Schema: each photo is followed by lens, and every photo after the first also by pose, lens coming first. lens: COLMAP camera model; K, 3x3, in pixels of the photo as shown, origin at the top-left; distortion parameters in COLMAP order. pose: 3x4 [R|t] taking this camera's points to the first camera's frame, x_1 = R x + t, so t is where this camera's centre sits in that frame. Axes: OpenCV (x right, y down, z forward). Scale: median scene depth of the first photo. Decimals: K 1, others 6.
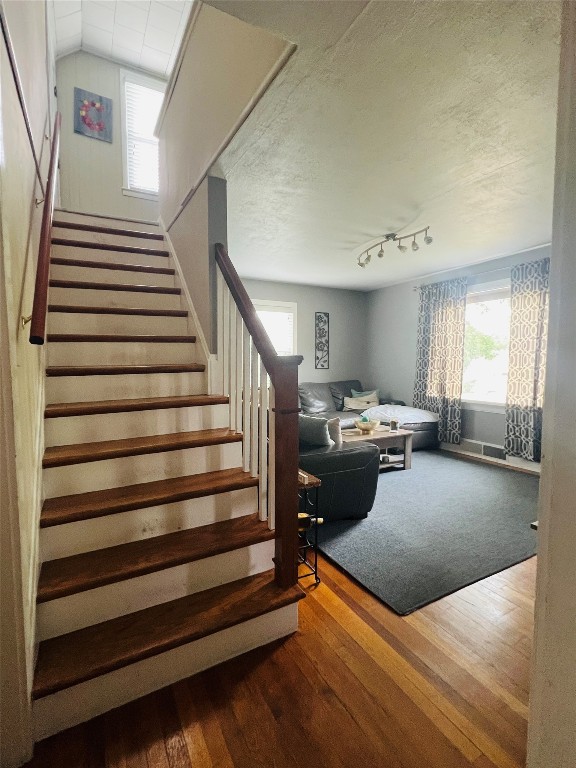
lens RADIAL K [[378.1, 0, 281.6], [0, 378.1, 383.5], [0, 0, 1]] dist [-0.002377, 0.000178]
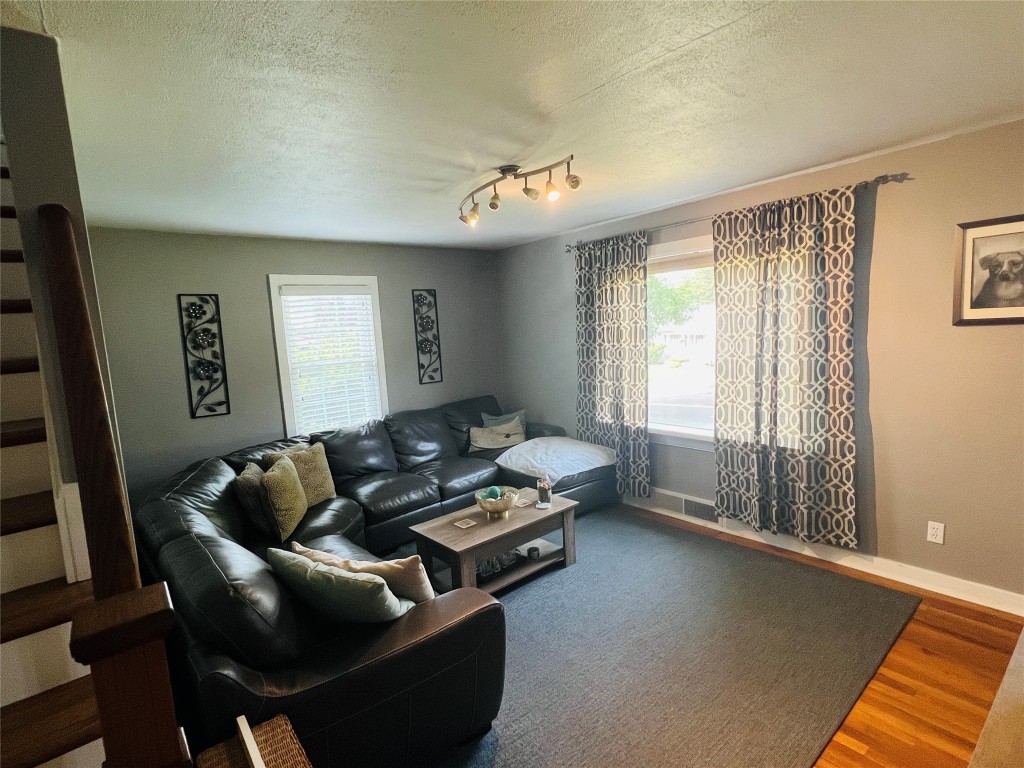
lens RADIAL K [[527.2, 0, 513.7], [0, 527.2, 387.1], [0, 0, 1]] dist [0.004940, -0.004322]
pose [[0.978314, -0.079454, 0.191281, 0.106459], [0.068917, 0.995748, 0.061132, -0.107159], [-0.195325, -0.046624, 0.979630, 0.210598]]
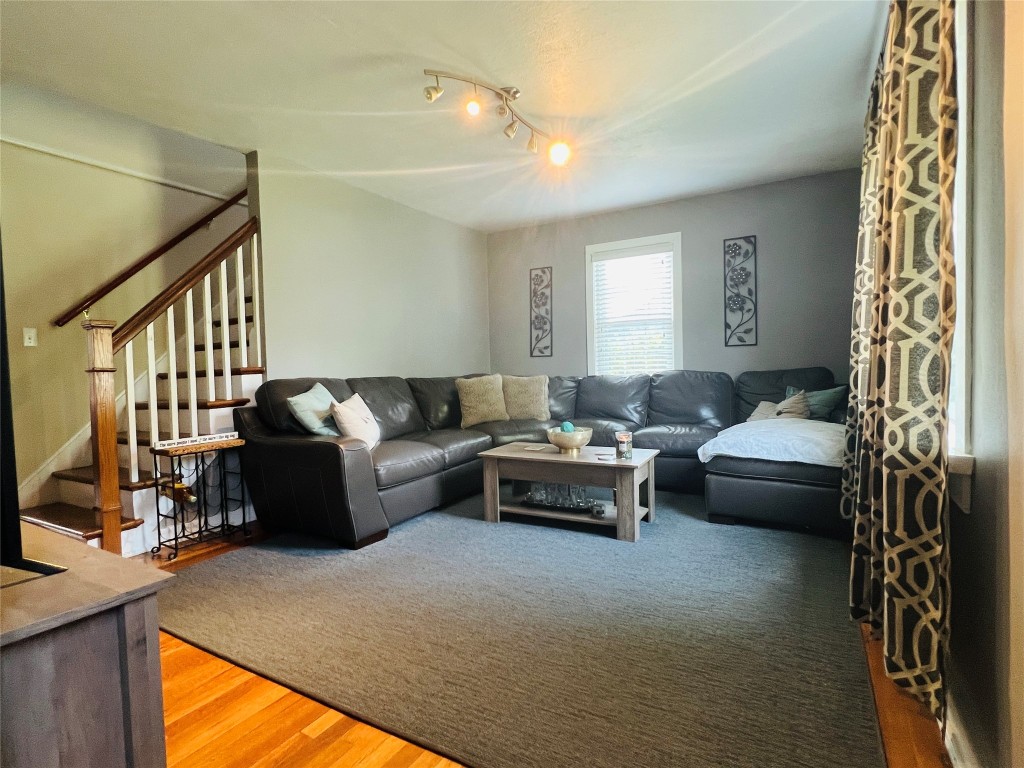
lens RADIAL K [[527.2, 0, 512.4], [0, 527.2, 385.0], [0, 0, 1]] dist [0.004940, -0.004322]
pose [[0.503591, 0.016430, -0.863786, 0.824031], [-0.030706, 0.999528, 0.001110, 0.033507], [0.863396, 0.025964, 0.503858, 0.526197]]
